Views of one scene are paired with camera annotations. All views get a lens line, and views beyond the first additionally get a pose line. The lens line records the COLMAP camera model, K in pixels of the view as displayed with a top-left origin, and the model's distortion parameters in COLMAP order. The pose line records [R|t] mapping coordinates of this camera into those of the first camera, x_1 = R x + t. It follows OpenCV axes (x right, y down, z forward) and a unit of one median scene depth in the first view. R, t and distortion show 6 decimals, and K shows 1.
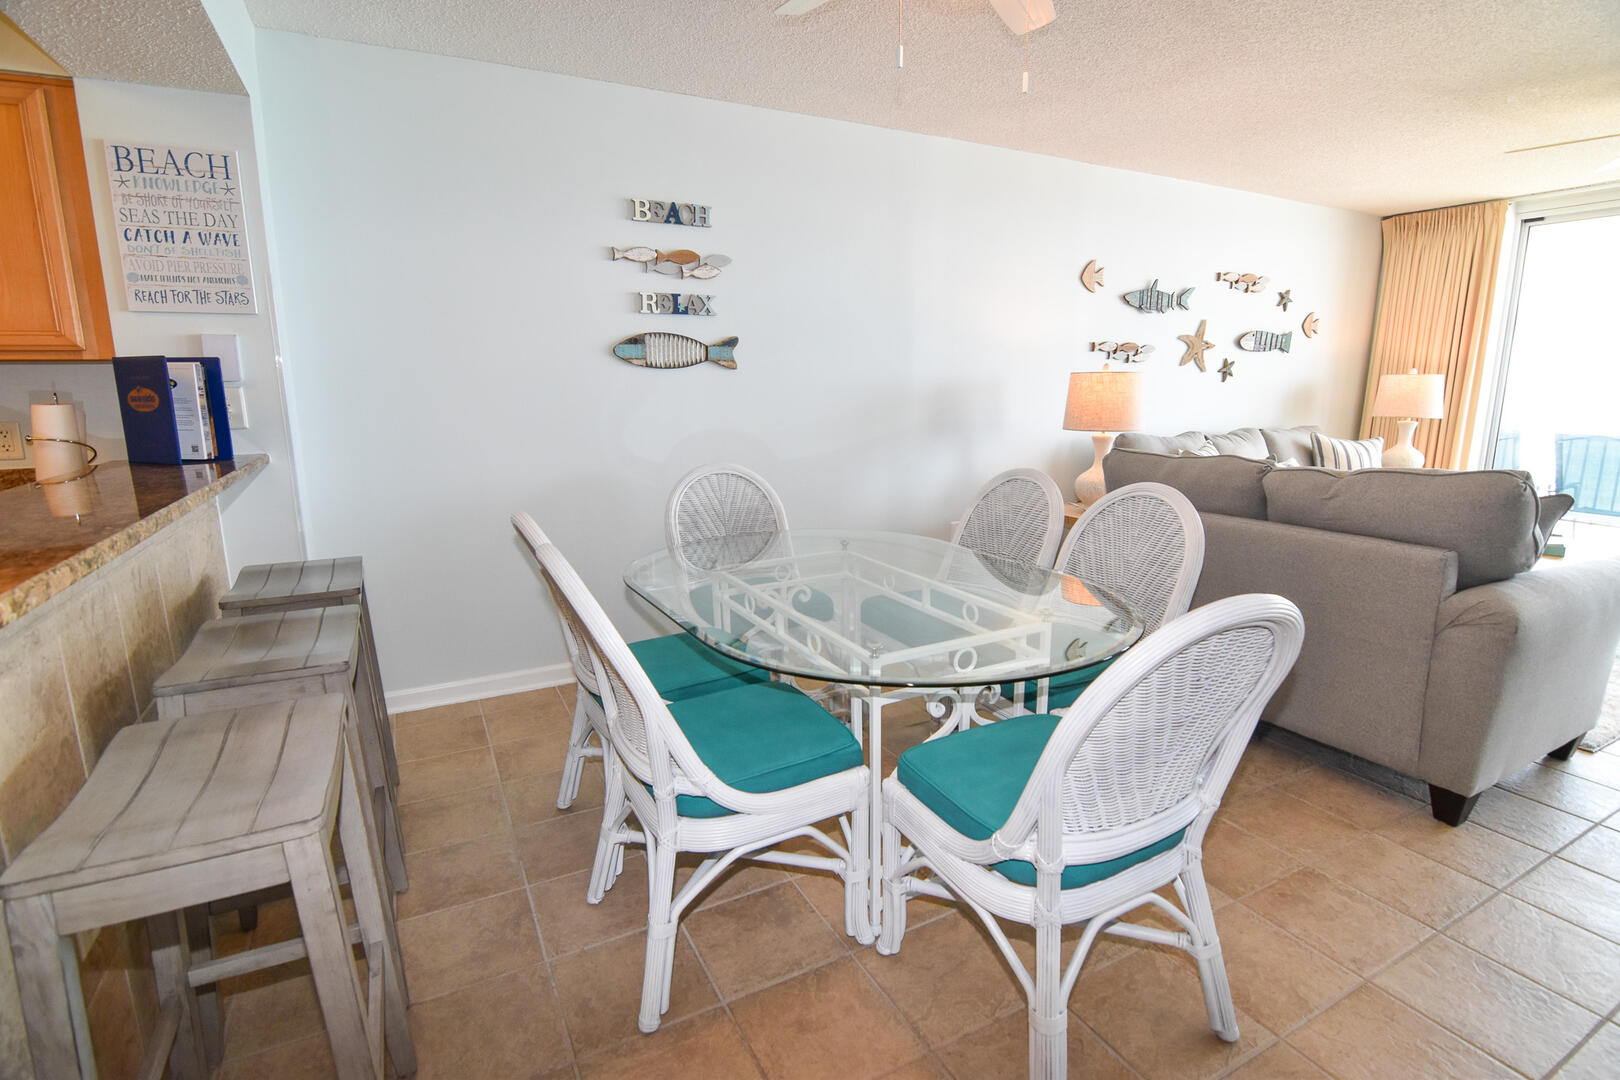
lens RADIAL K [[796.2, 0, 813.0], [0, 796.2, 543.5], [0, 0, 1]] dist [-0.023847, -0.001010]
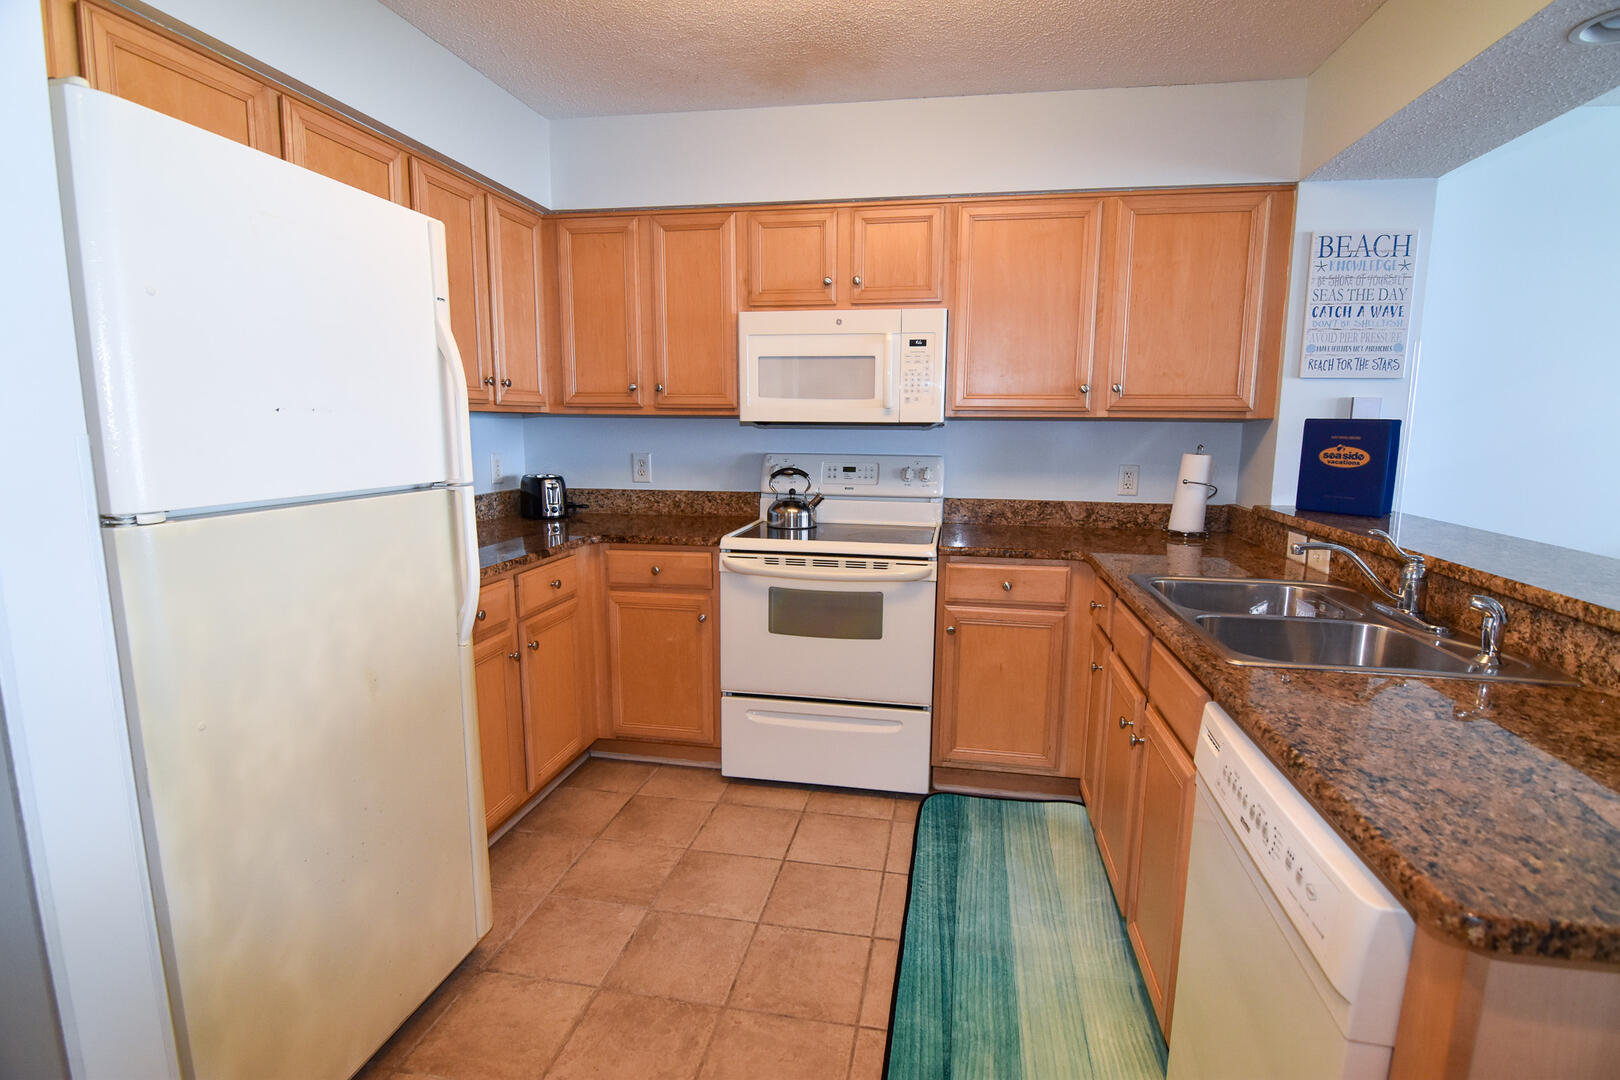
lens RADIAL K [[796.2, 0, 808.1], [0, 796.2, 544.0], [0, 0, 1]] dist [-0.023847, -0.001010]
pose [[0.779928, 0.103766, -0.617207, -0.699189], [-0.134017, 0.990975, -0.002744, 0.044598], [0.611352, 0.084857, 0.786796, -0.333826]]
